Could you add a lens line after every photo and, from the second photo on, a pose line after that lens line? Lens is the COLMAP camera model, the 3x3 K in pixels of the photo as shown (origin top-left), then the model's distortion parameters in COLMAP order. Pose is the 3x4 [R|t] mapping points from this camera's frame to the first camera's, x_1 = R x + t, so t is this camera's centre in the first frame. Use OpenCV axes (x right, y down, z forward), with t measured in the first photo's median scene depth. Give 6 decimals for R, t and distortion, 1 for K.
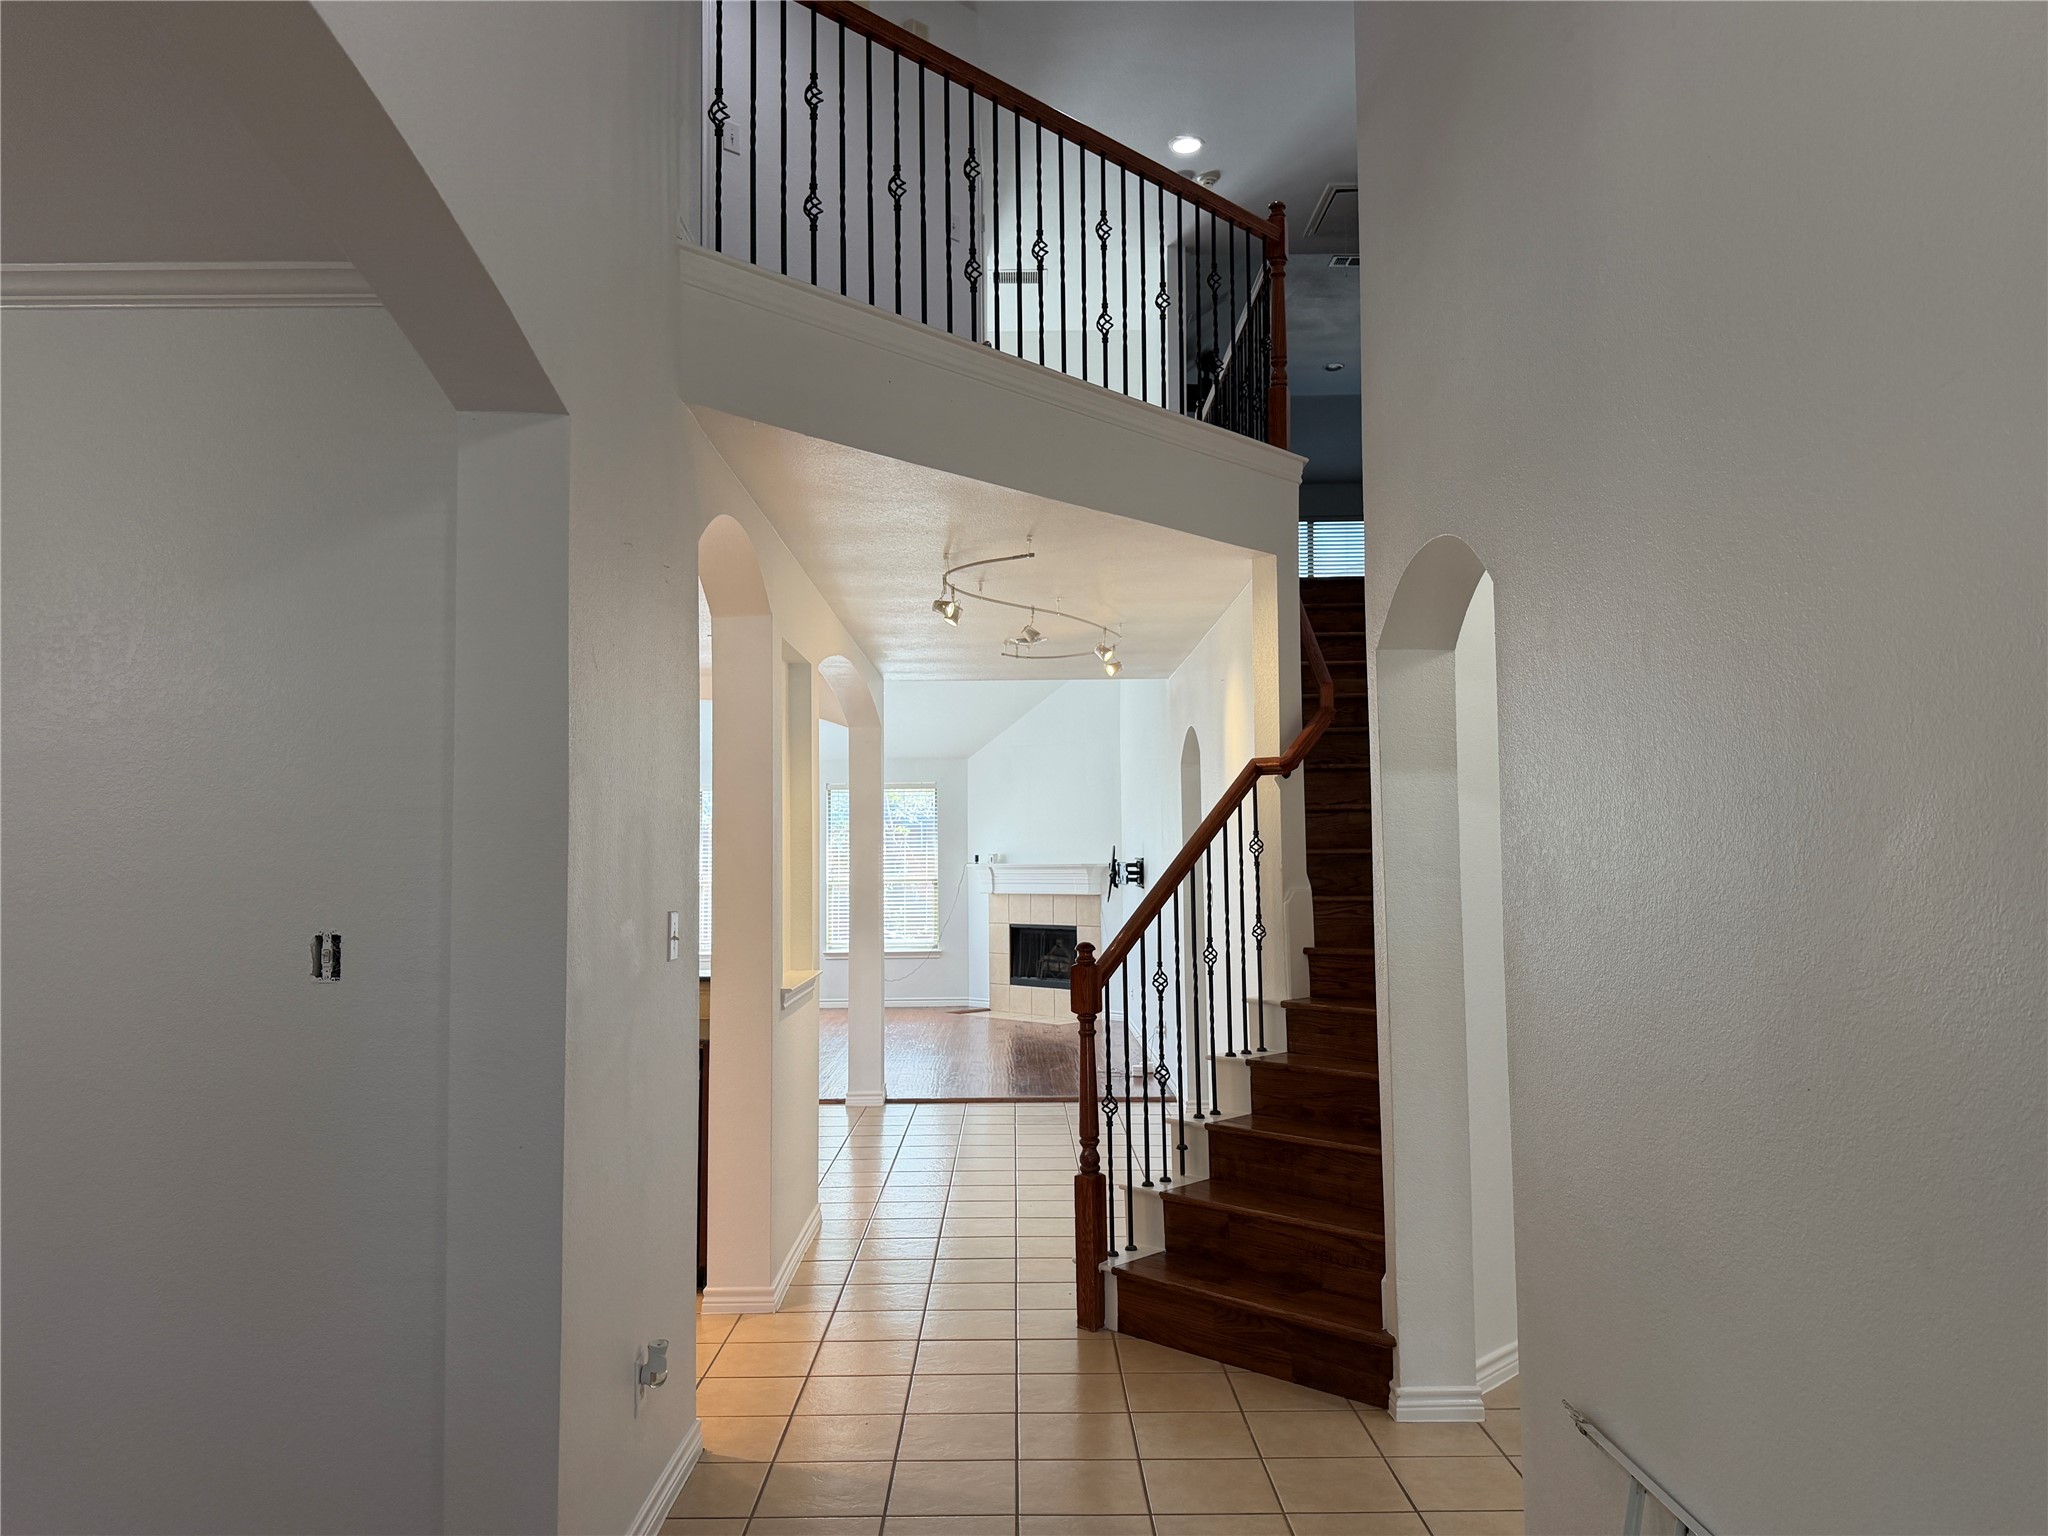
lens RADIAL K [[1435.9, 0, 1024.6], [0, 1435.9, 758.7], [0, 0, 1]] dist [0.085896, -0.111164]
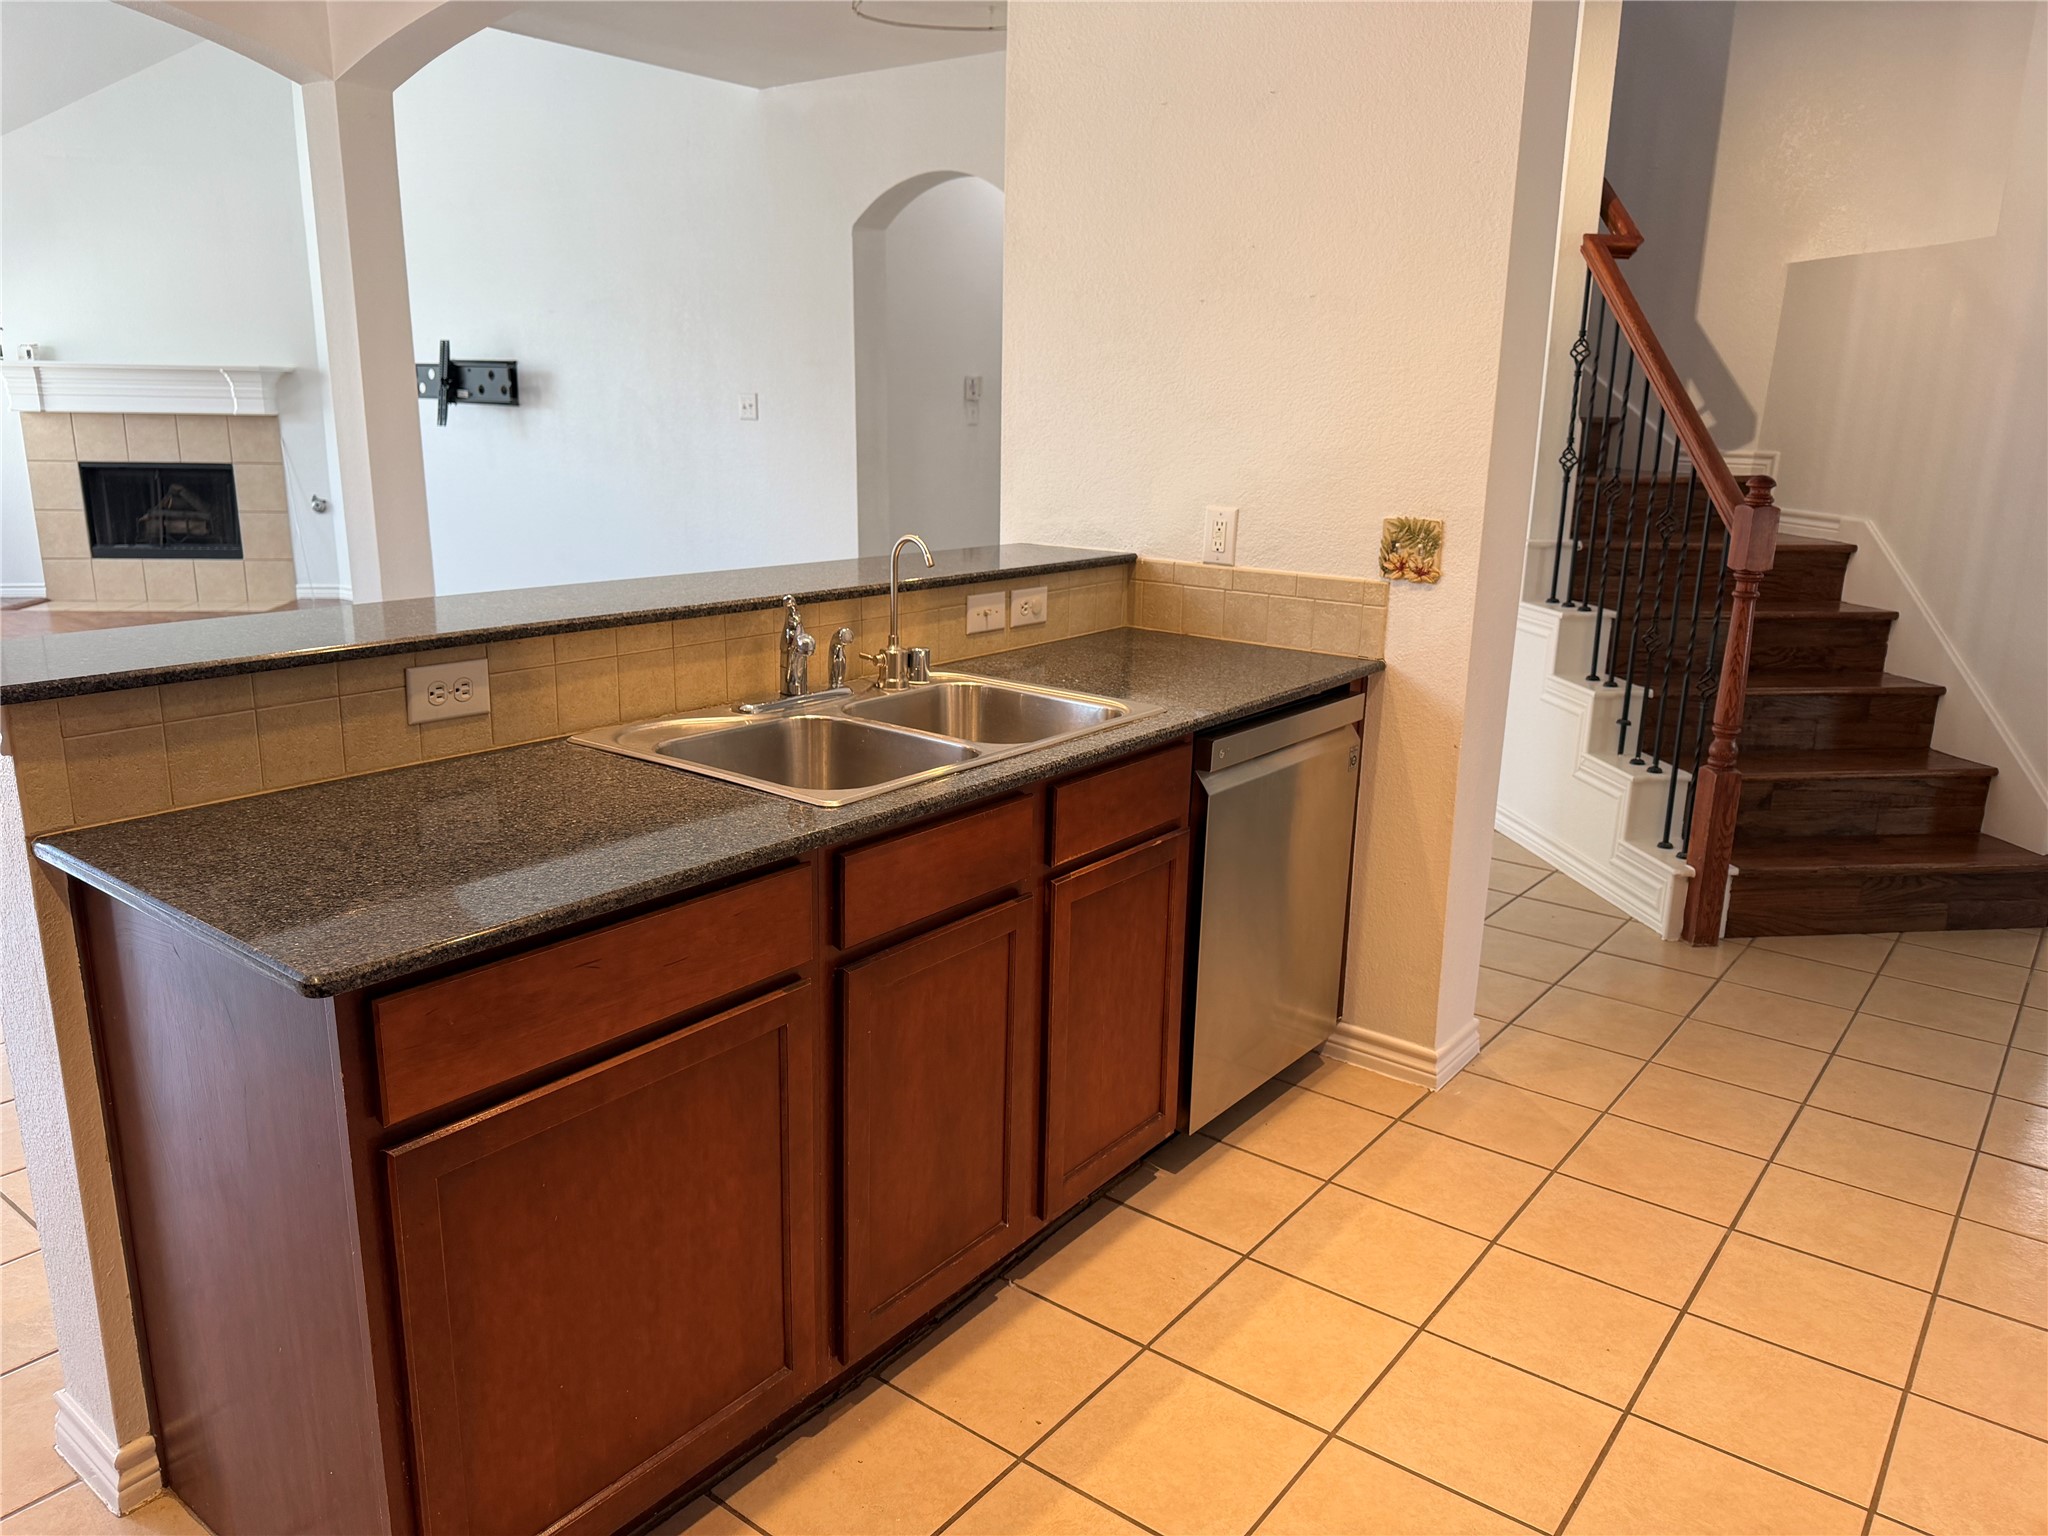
lens RADIAL K [[1435.9, 0, 1027.4], [0, 1435.9, 769.4], [0, 0, 1]] dist [0.085896, -0.111164]
pose [[0.610232, -0.169576, 0.773861, -0.814879], [-0.083949, 0.957481, 0.276011, 0.101684], [-0.787763, -0.233395, 0.570050, 0.855169]]
